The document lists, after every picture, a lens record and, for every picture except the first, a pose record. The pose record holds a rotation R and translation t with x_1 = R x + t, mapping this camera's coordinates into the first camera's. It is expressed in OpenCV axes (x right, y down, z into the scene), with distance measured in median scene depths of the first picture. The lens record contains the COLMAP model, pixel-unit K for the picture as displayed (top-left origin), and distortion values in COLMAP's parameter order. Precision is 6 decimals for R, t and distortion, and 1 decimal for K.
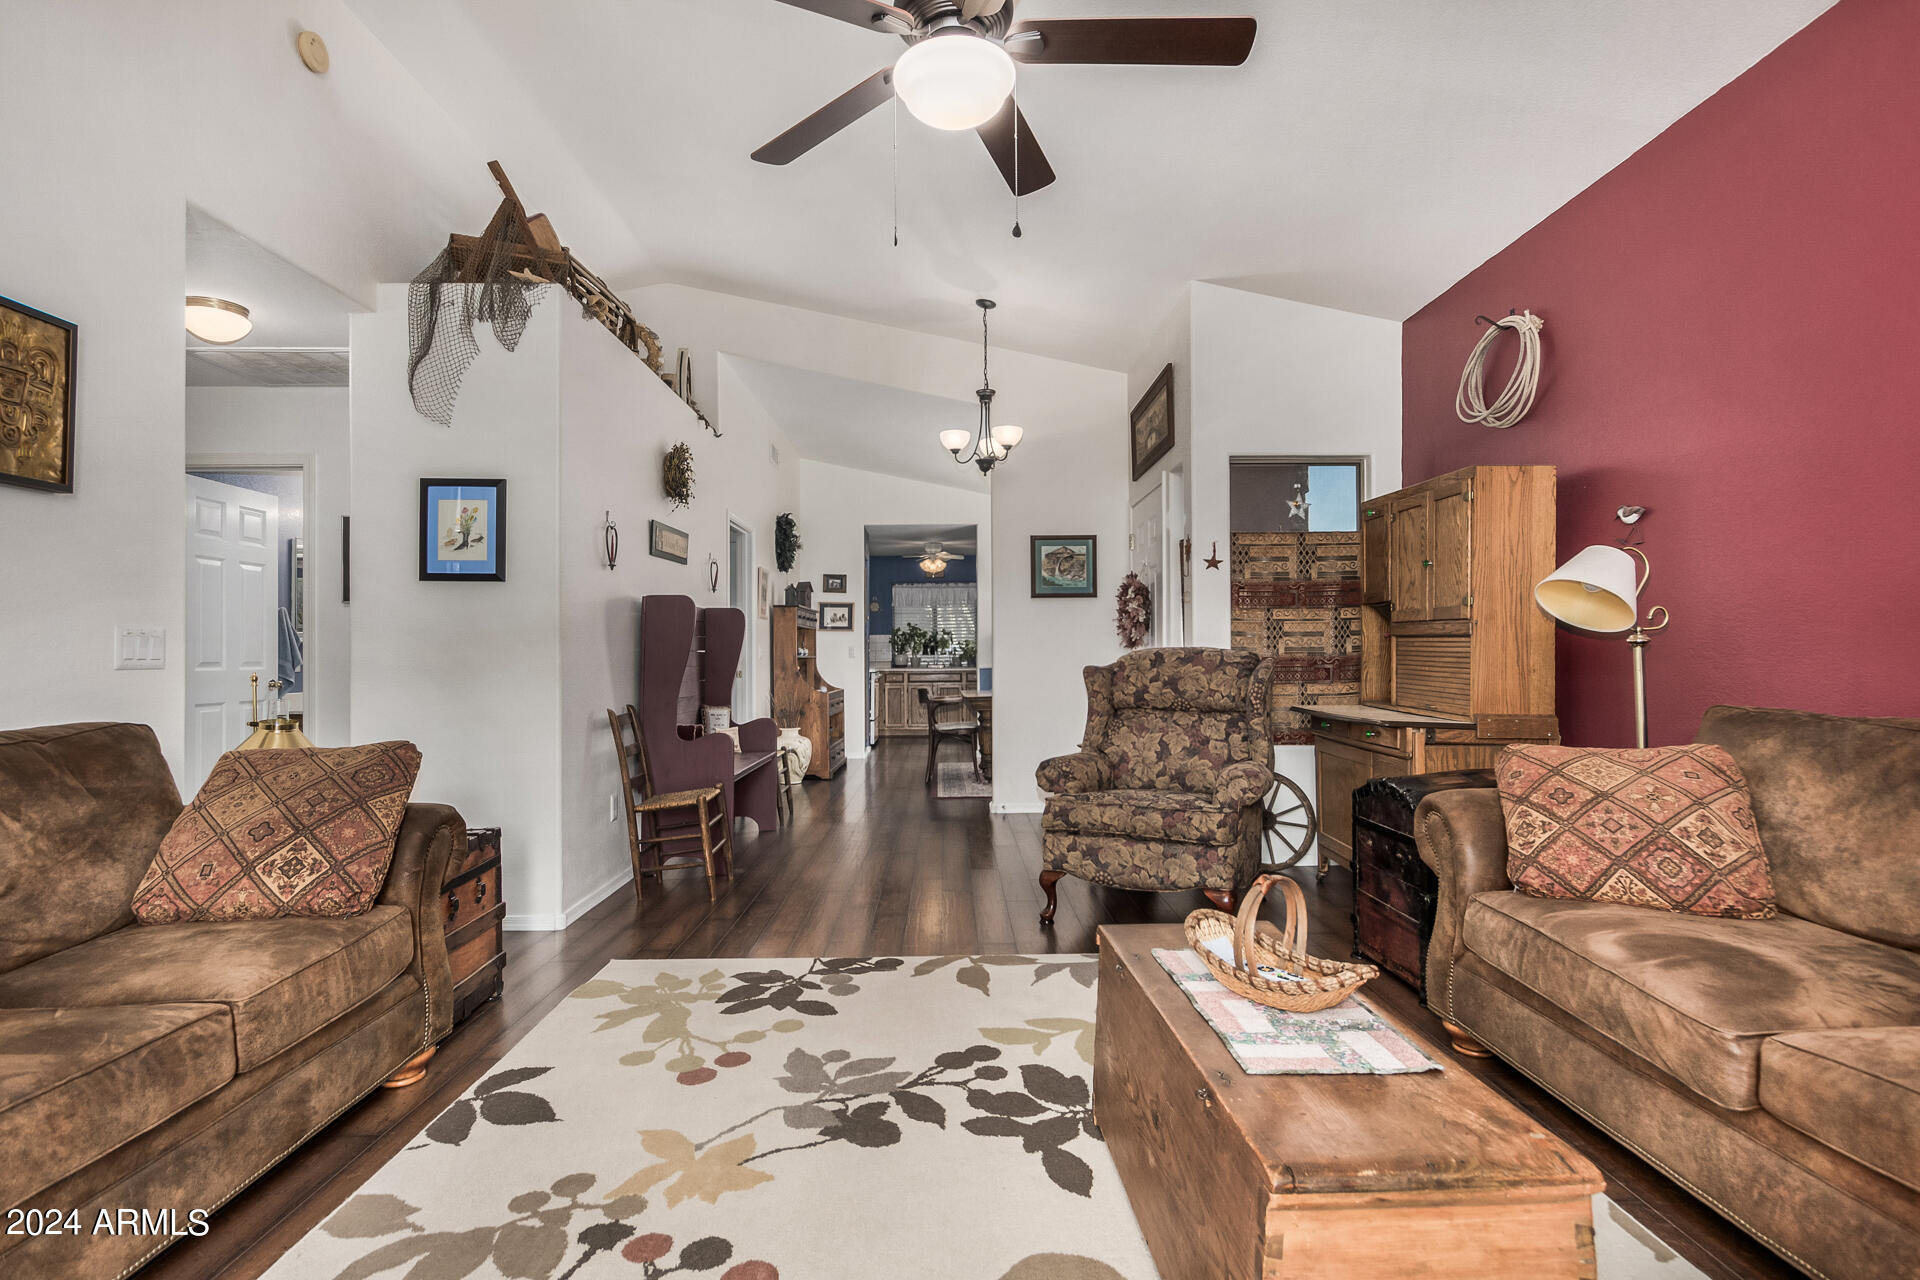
lens RADIAL K [[959.7, 0, 961.6], [0, 959.7, 645.7], [0, 0, 1]] dist [0.016981, -0.002738]
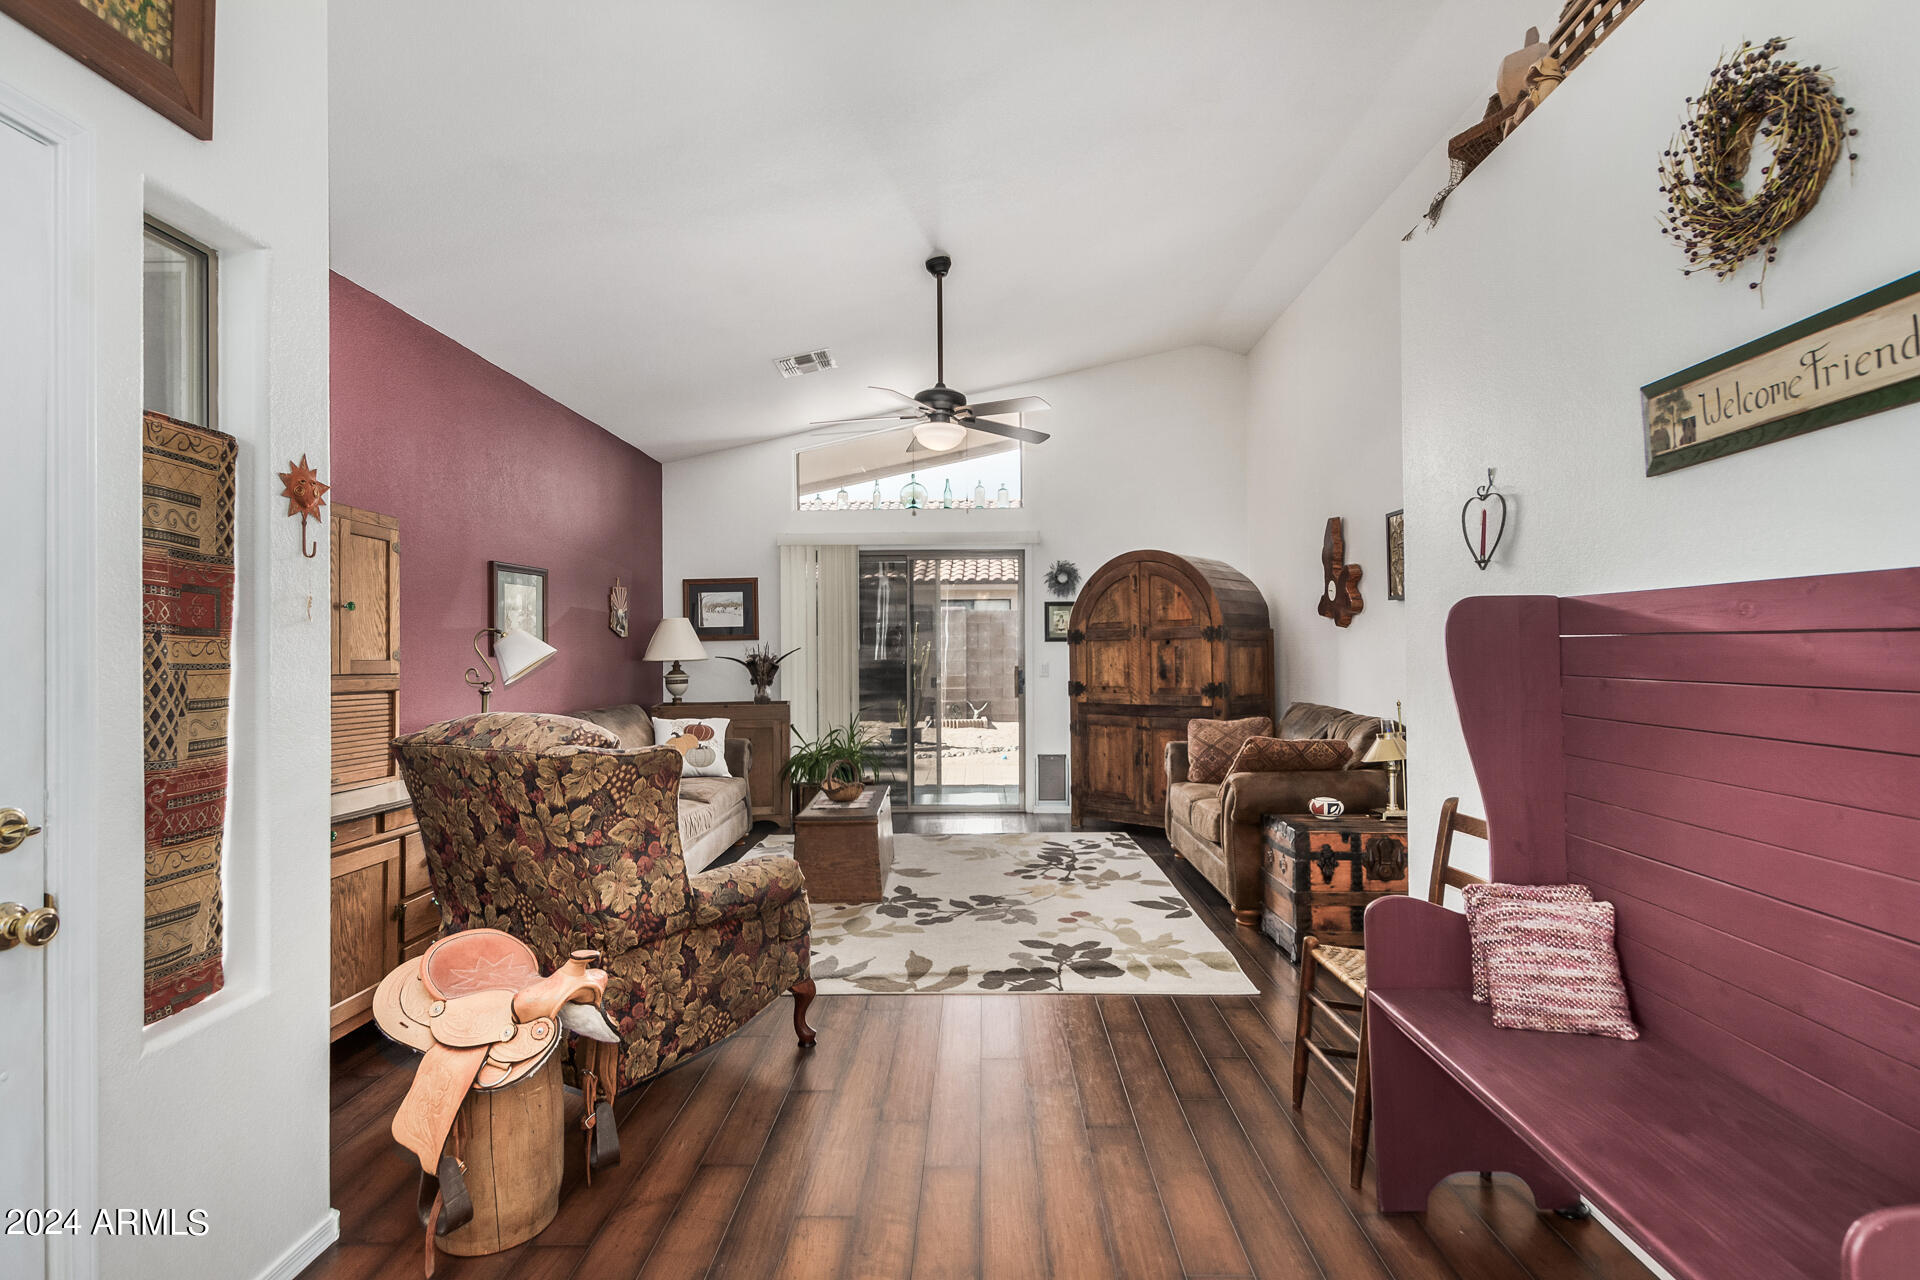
lens RADIAL K [[959.7, 0, 961.7], [0, 959.7, 640.2], [0, 0, 1]] dist [0.016981, -0.002738]
pose [[-0.999131, 0.016450, 0.038302, -0.121300], [0.015564, 0.999607, -0.023309, -0.044071], [-0.038670, -0.022693, -0.998994, 2.808192]]
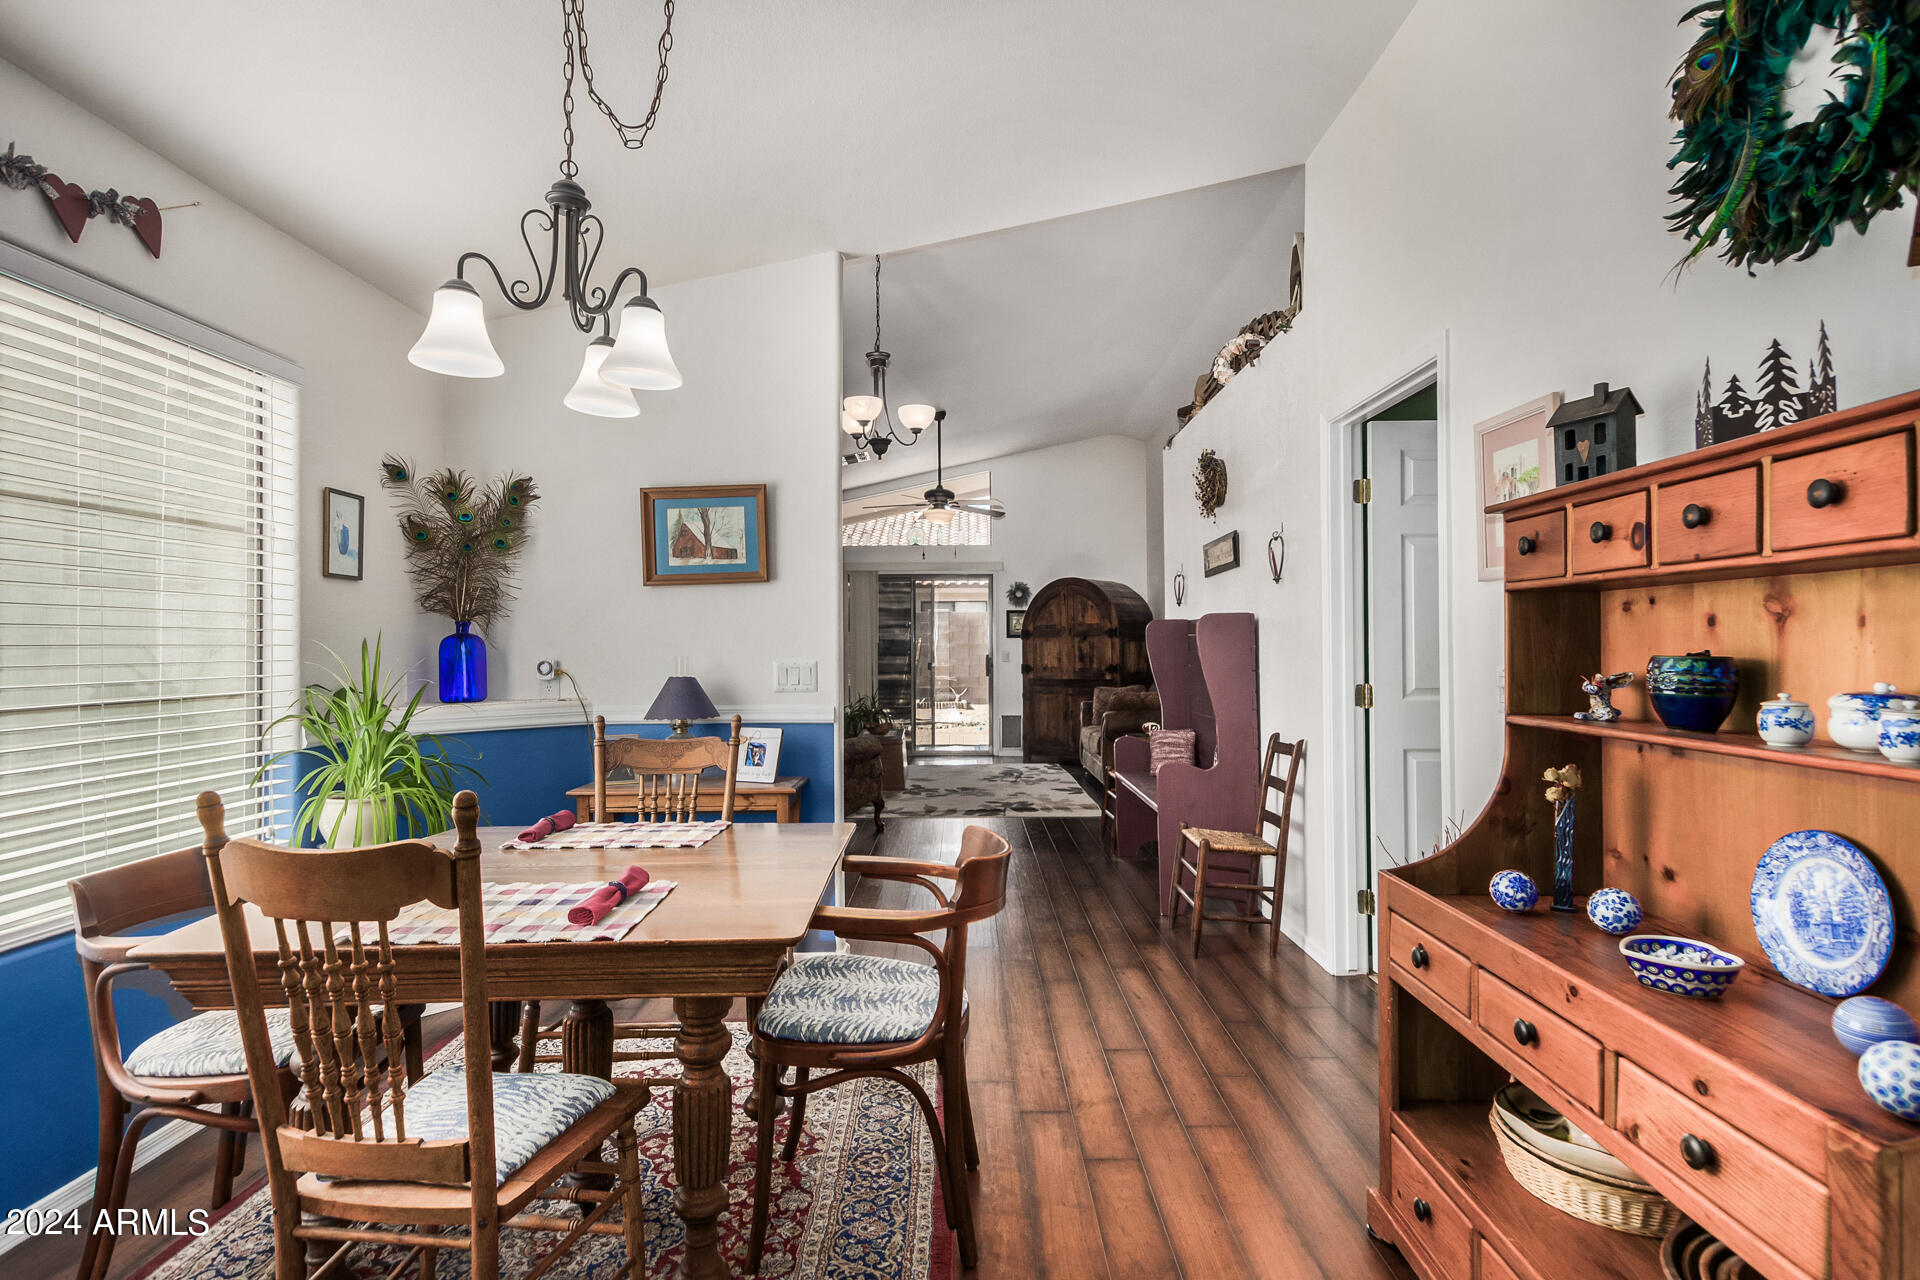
lens RADIAL K [[959.7, 0, 957.2], [0, 959.7, 643.5], [0, 0, 1]] dist [0.016981, -0.002738]
pose [[-0.999673, 0.015266, 0.020510, -0.132031], [0.014940, 0.999761, -0.015956, -0.012861], [-0.020749, -0.015644, -0.999662, 4.159439]]
